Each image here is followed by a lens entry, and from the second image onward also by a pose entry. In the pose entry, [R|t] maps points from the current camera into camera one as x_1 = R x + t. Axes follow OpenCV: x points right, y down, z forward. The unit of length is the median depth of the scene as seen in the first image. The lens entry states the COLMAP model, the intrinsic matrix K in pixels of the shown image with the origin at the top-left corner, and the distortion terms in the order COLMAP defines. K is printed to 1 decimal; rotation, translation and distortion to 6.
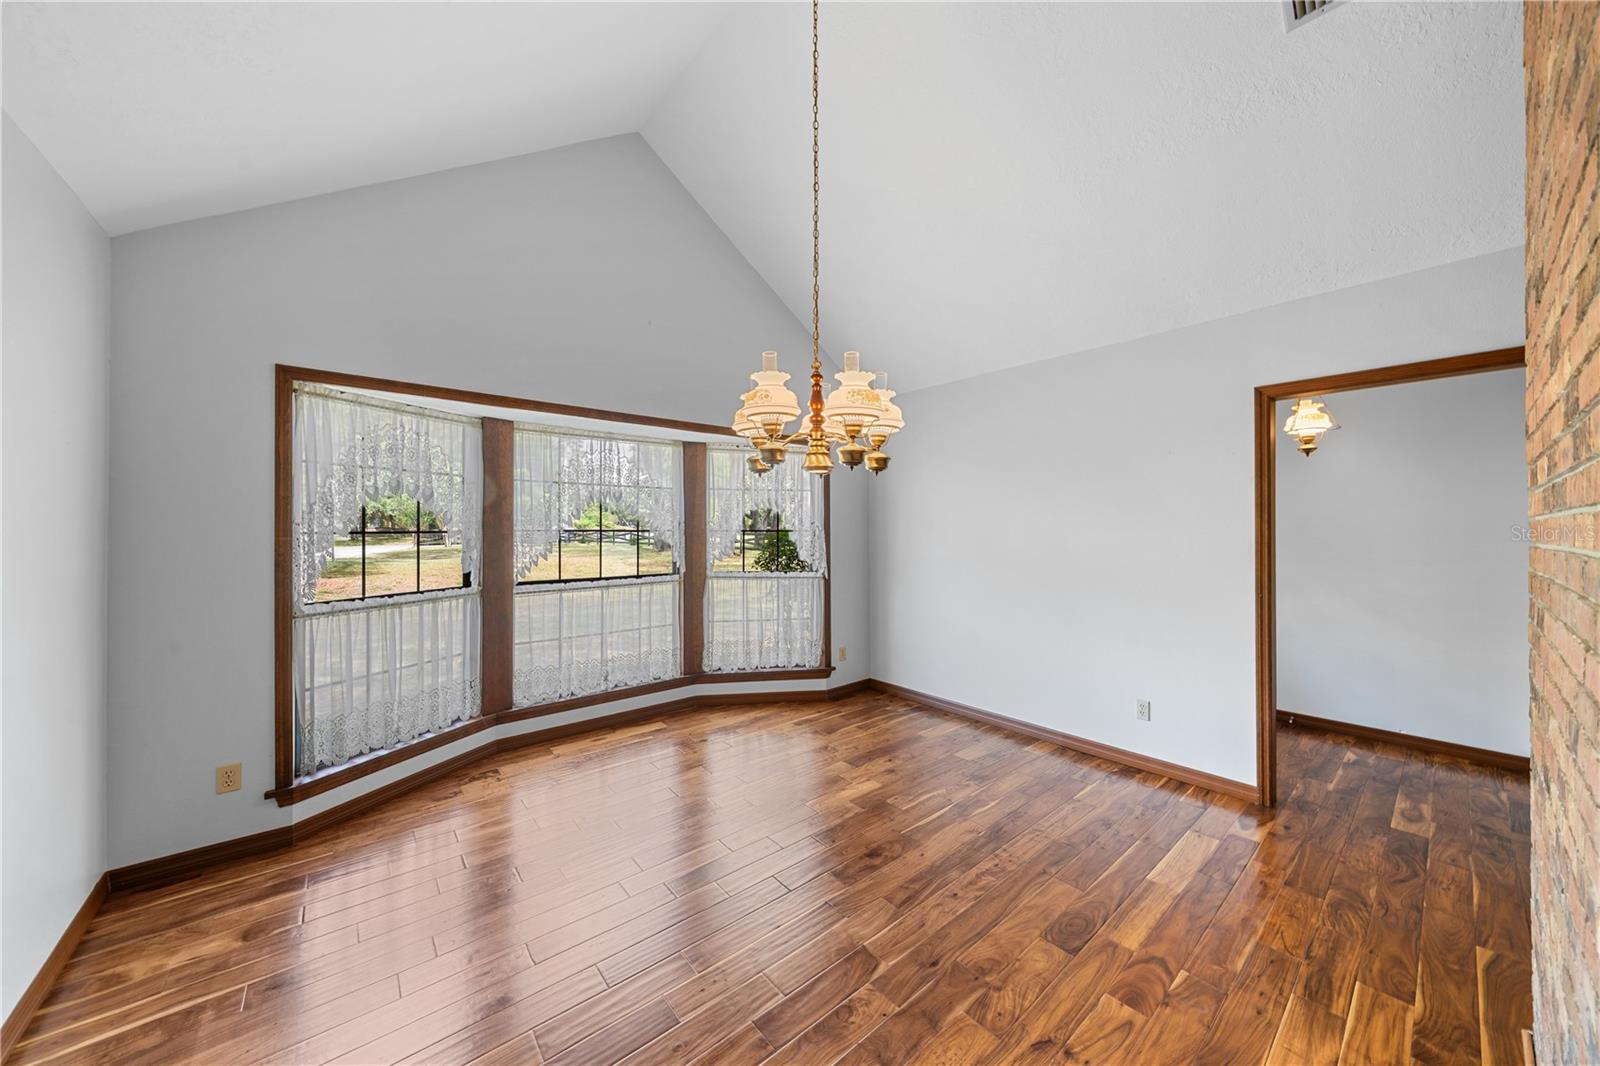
lens RADIAL K [[547.5, 0, 795.8], [0, 547.5, 530.7], [0, 0, 1]] dist [-0.001204, -0.000264]
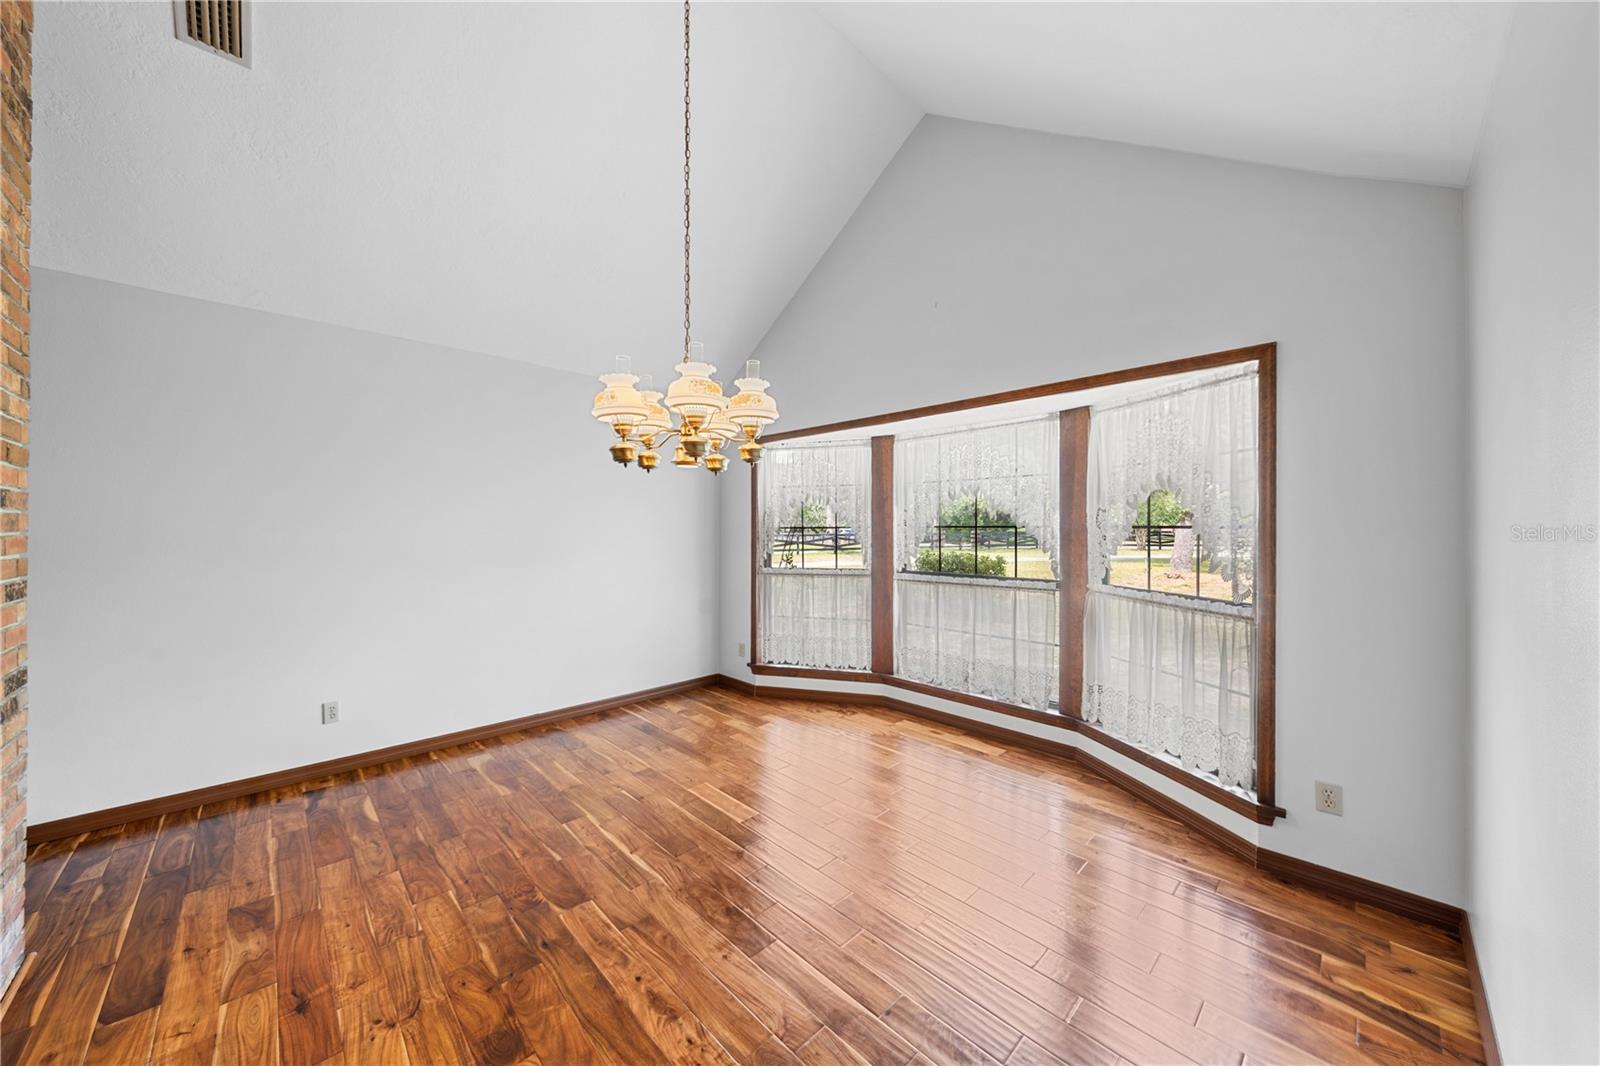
lens RADIAL K [[547.5, 0, 795.8], [0, 547.5, 530.7], [0, 0, 1]] dist [-0.001204, -0.000264]
pose [[0.087478, 0.008287, -0.996132, 0.655240], [-0.001802, 0.999965, 0.008160, 0.000327], [0.996165, 0.001081, 0.087490, 0.686521]]
